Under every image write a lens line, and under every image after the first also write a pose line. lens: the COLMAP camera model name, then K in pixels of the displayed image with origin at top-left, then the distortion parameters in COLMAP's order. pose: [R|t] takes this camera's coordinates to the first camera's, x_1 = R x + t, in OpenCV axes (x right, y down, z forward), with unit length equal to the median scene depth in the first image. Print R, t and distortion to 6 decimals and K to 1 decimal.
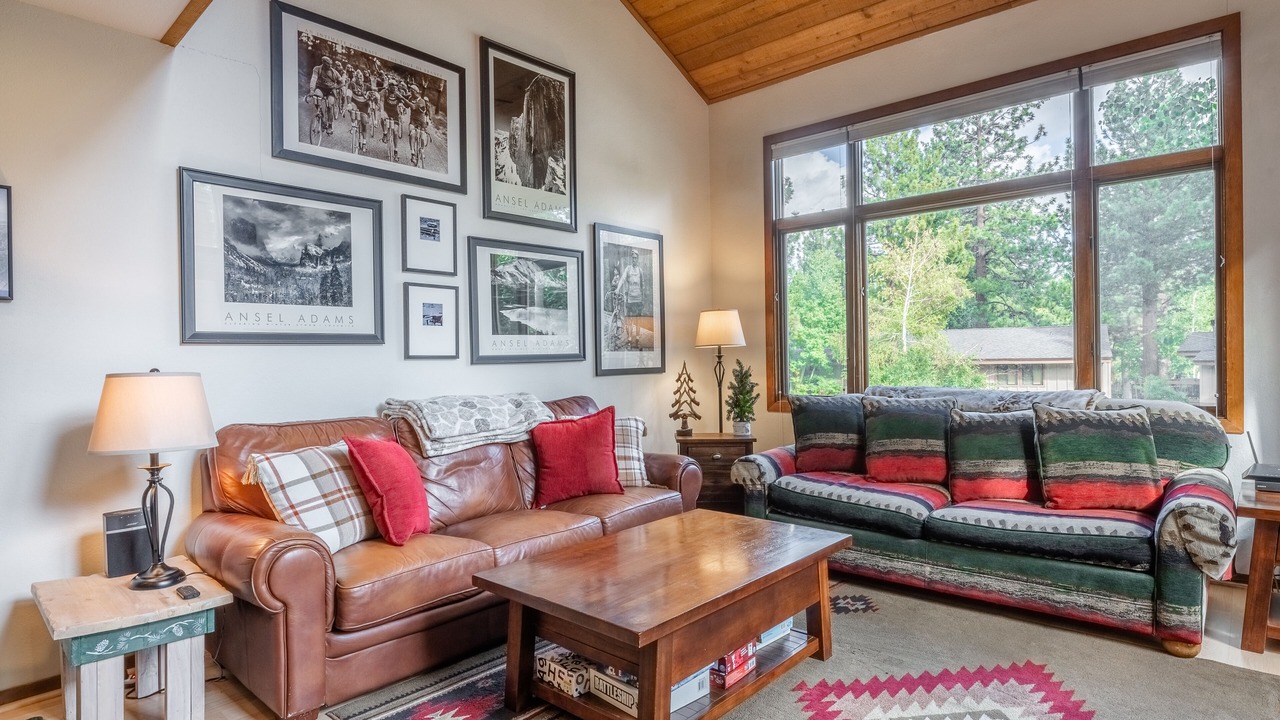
lens RADIAL K [[693.9, 0, 658.9], [0, 693.9, 360.9], [0, 0, 1]] dist [0.001004, 0.000947]
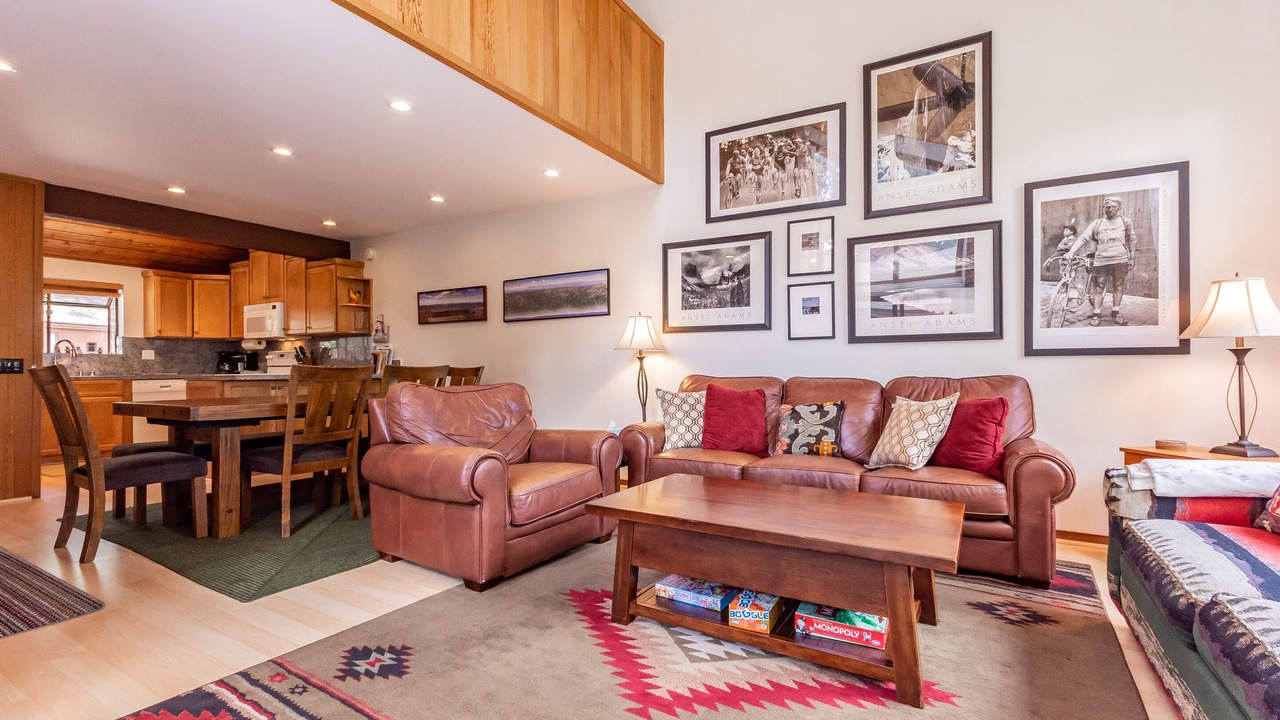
lens RADIAL K [[568.3, 0, 630.8], [0, 568.3, 365.3], [0, 0, 1]] dist [0.009630, 0.000062]
pose [[0.183640, 0.014372, -0.982889, 0.653599], [-0.006858, 0.999888, 0.013339, 0.032896], [0.982970, 0.004291, 0.183718, 0.449774]]
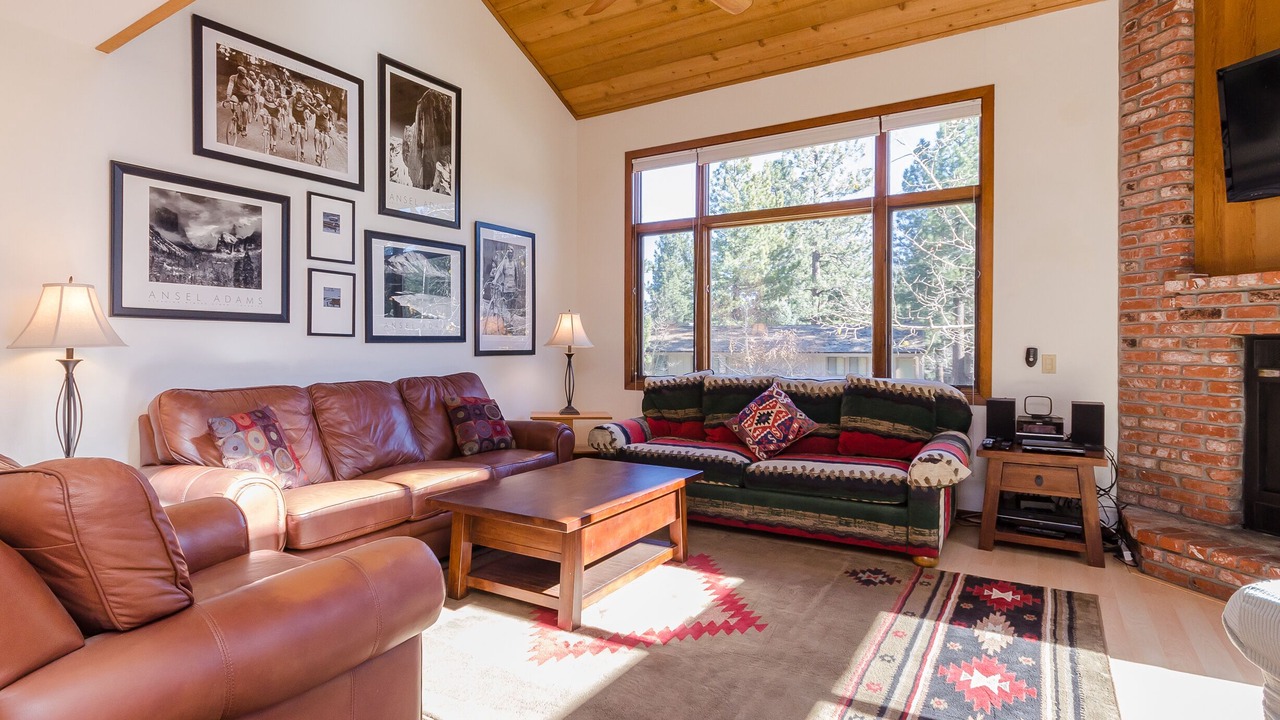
lens RADIAL K [[676.1, 0, 634.0], [0, 676.1, 356.8], [0, 0, 1]] dist [-0.000191, 0.000136]
pose [[0.986040, 0.014986, 0.165832, -0.022160], [-0.016646, 0.999824, 0.008628, 0.010967], [-0.165673, -0.011268, 0.986116, -0.165456]]
